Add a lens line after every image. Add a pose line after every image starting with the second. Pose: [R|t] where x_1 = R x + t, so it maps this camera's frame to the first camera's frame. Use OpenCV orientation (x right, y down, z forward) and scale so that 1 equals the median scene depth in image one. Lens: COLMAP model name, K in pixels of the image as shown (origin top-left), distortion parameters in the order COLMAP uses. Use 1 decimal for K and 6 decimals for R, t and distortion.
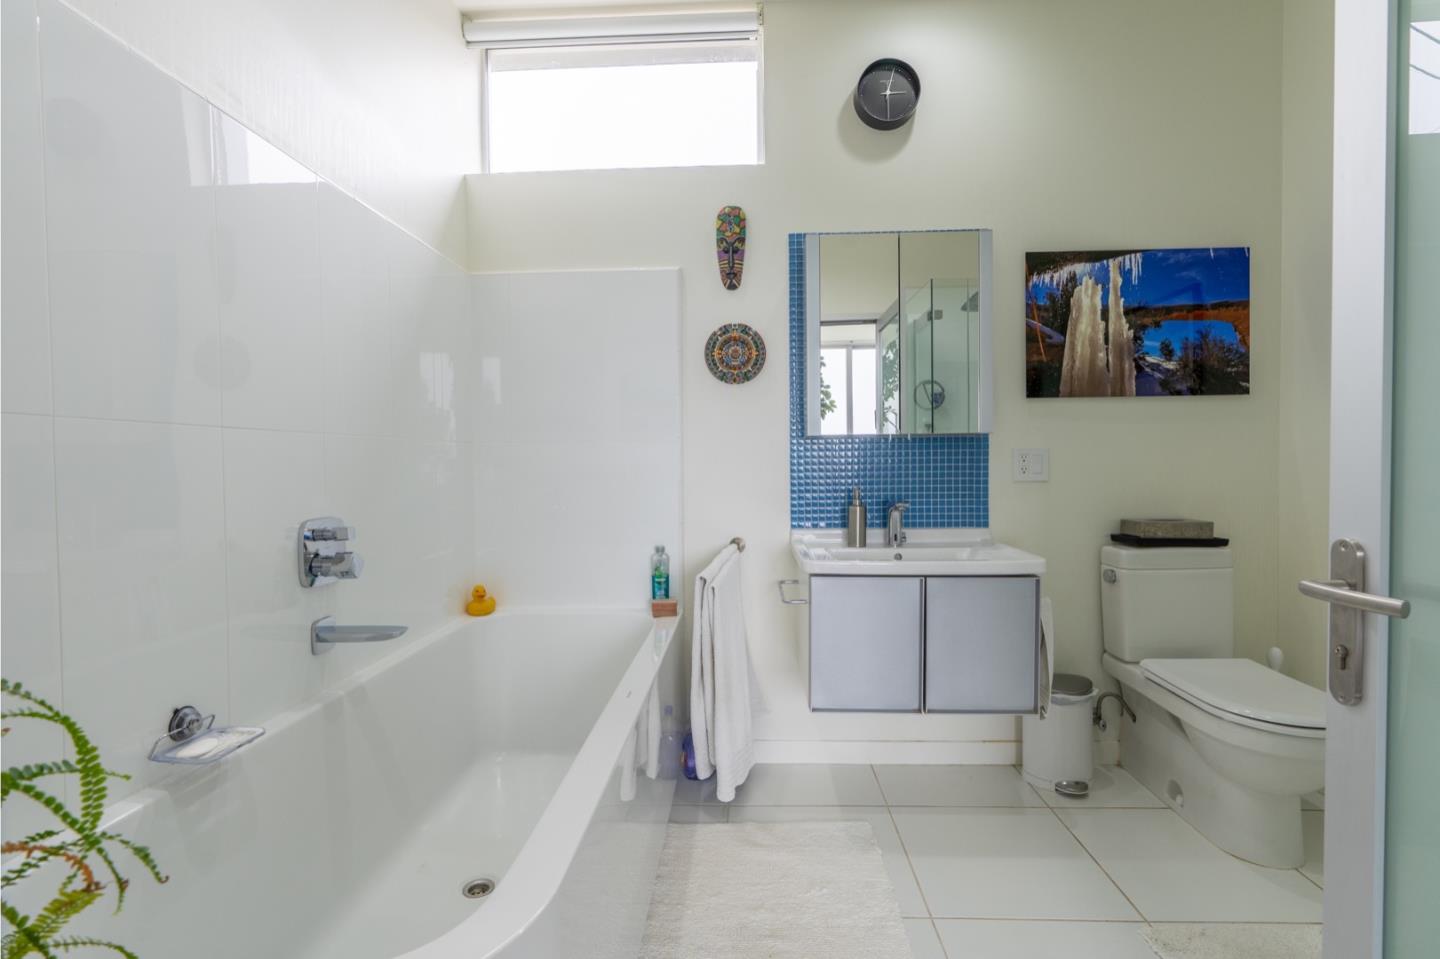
lens RADIAL K [[653.8, 0, 725.4], [0, 653.8, 477.5], [0, 0, 1]] dist [-0.002254, -0.000061]
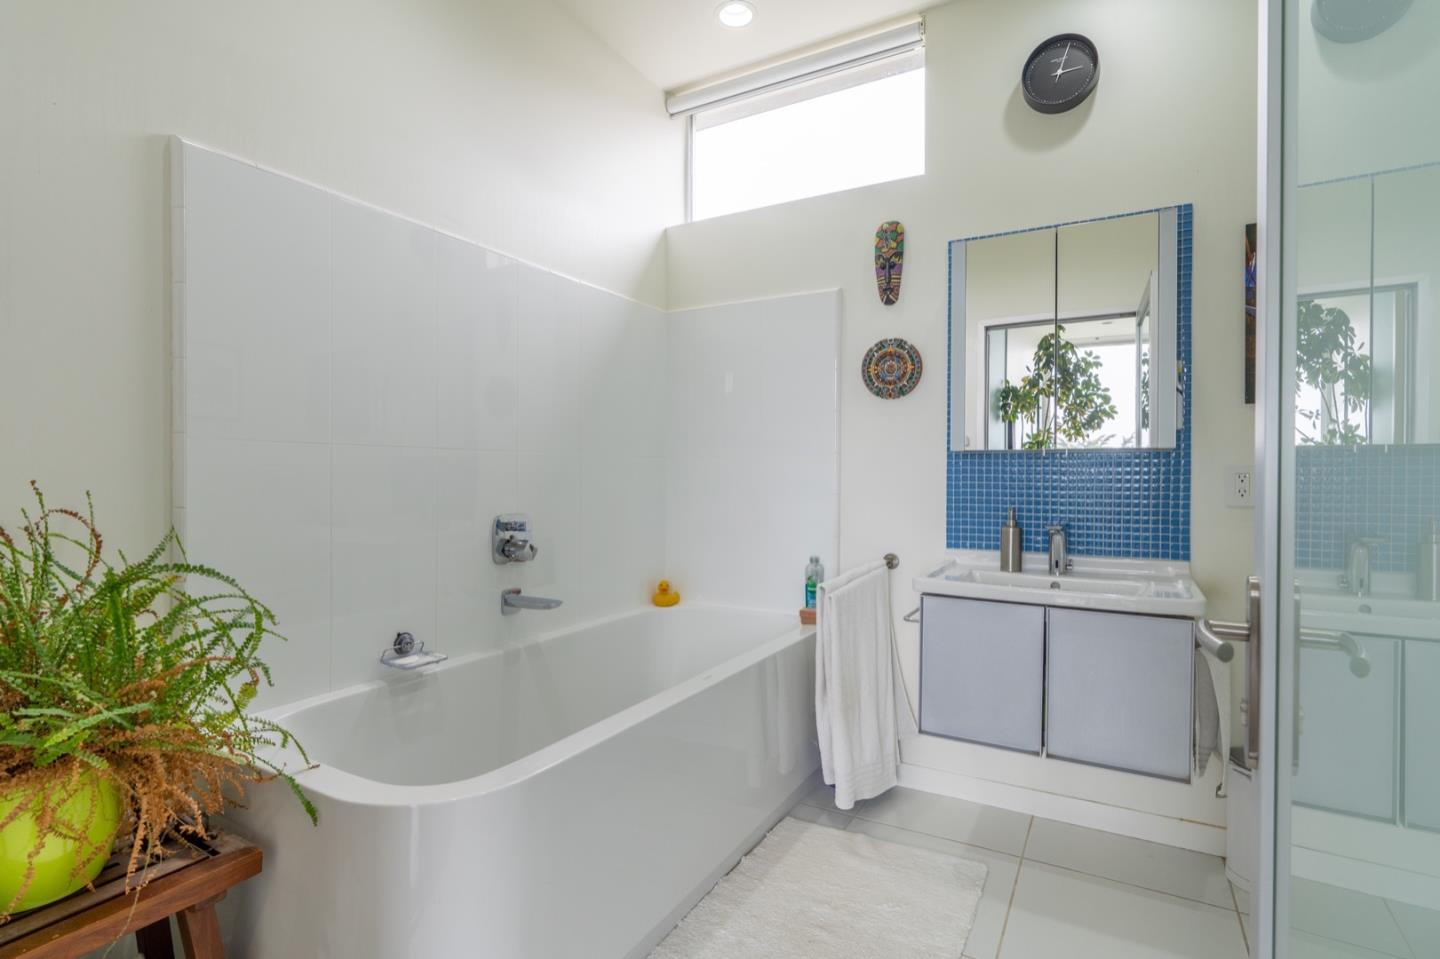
lens RADIAL K [[682.7, 0, 707.1], [0, 682.7, 478.1], [0, 0, 1]] dist [0.004481, -0.000142]
pose [[0.891947, 0.015670, -0.451868, 0.240722], [-0.023979, 0.999632, -0.012666, -0.002751], [0.451503, 0.022133, 0.891995, -0.051786]]
